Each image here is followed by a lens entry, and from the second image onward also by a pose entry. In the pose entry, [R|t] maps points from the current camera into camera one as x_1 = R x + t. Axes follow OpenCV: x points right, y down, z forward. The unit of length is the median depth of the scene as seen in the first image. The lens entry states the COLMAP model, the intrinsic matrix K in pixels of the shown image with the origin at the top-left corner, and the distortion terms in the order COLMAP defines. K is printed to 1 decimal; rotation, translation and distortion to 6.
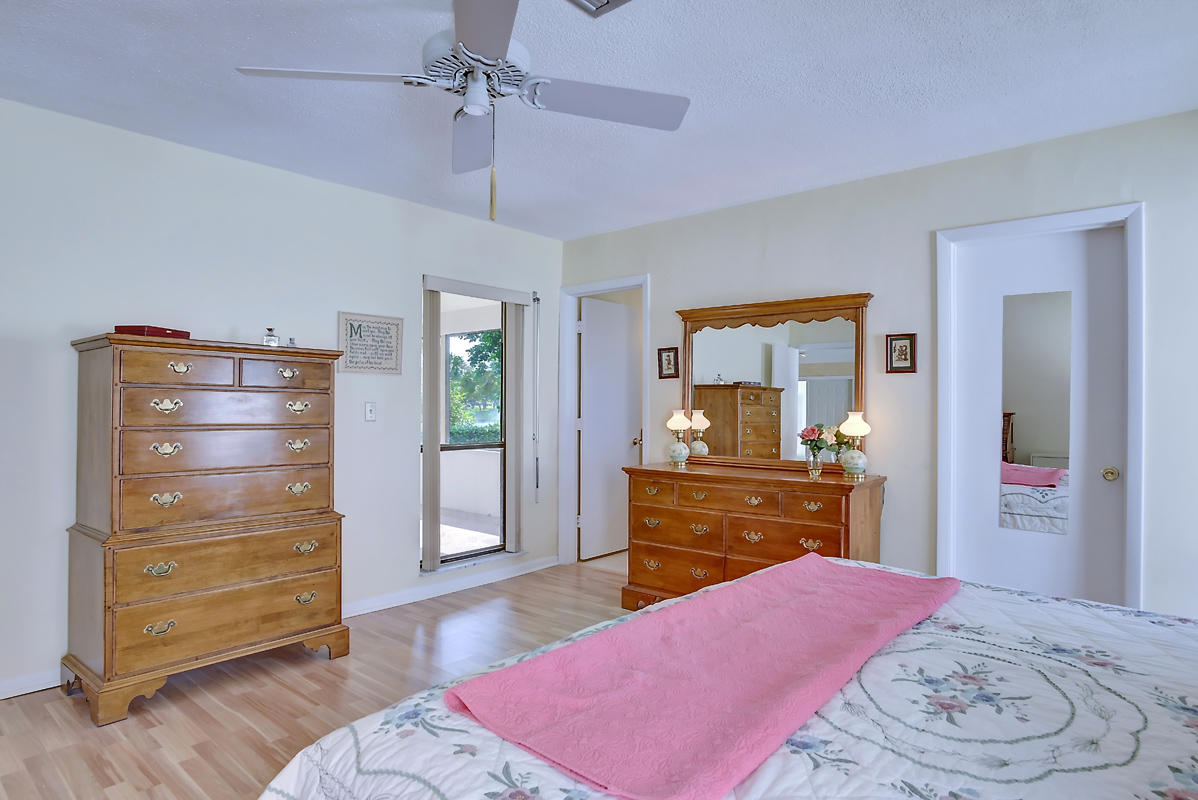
lens RADIAL K [[722.0, 0, 599.0], [0, 722.0, 400.0], [0, 0, 1]] dist [-0.004578, -0.002835]
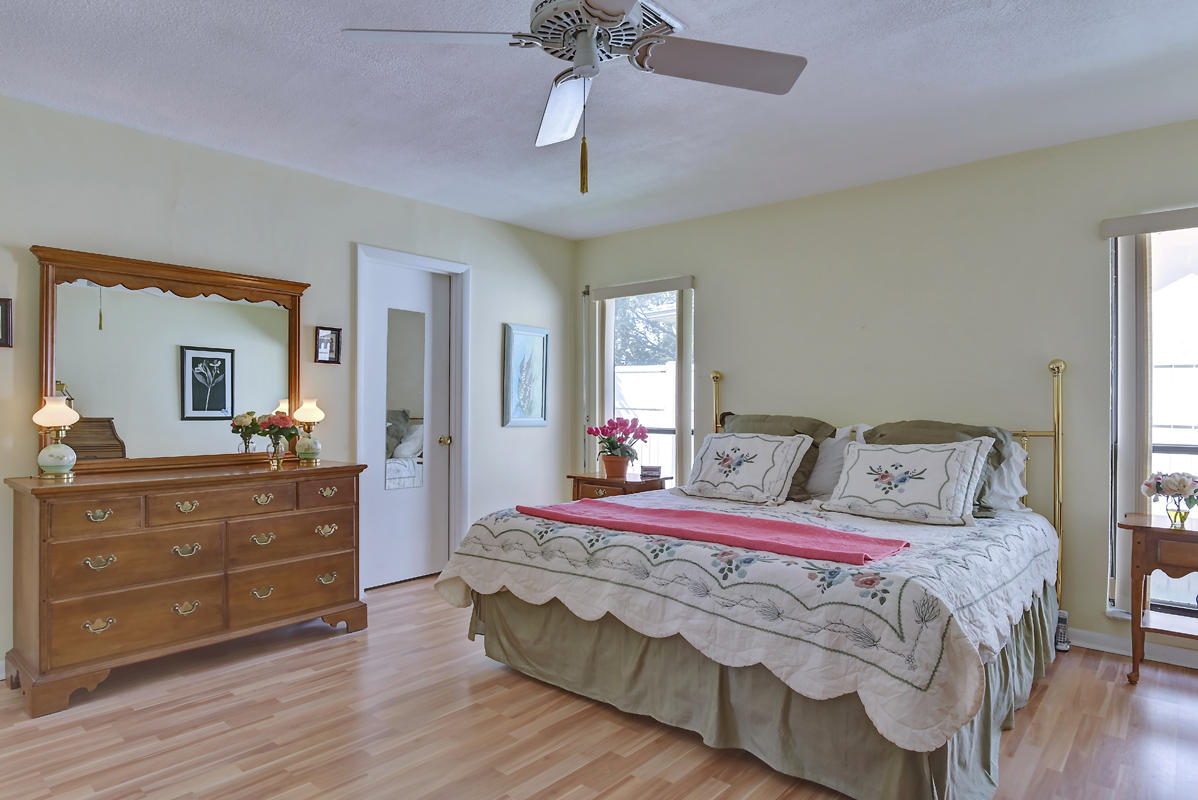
lens RADIAL K [[722.0, 0, 599.0], [0, 722.0, 400.0], [0, 0, 1]] dist [-0.004578, -0.002835]
pose [[-0.025824, 0.000478, 0.999666, -0.670944], [-0.012539, 0.999921, -0.000802, 0.013734], [-0.999588, -0.012555, -0.025816, 0.606165]]
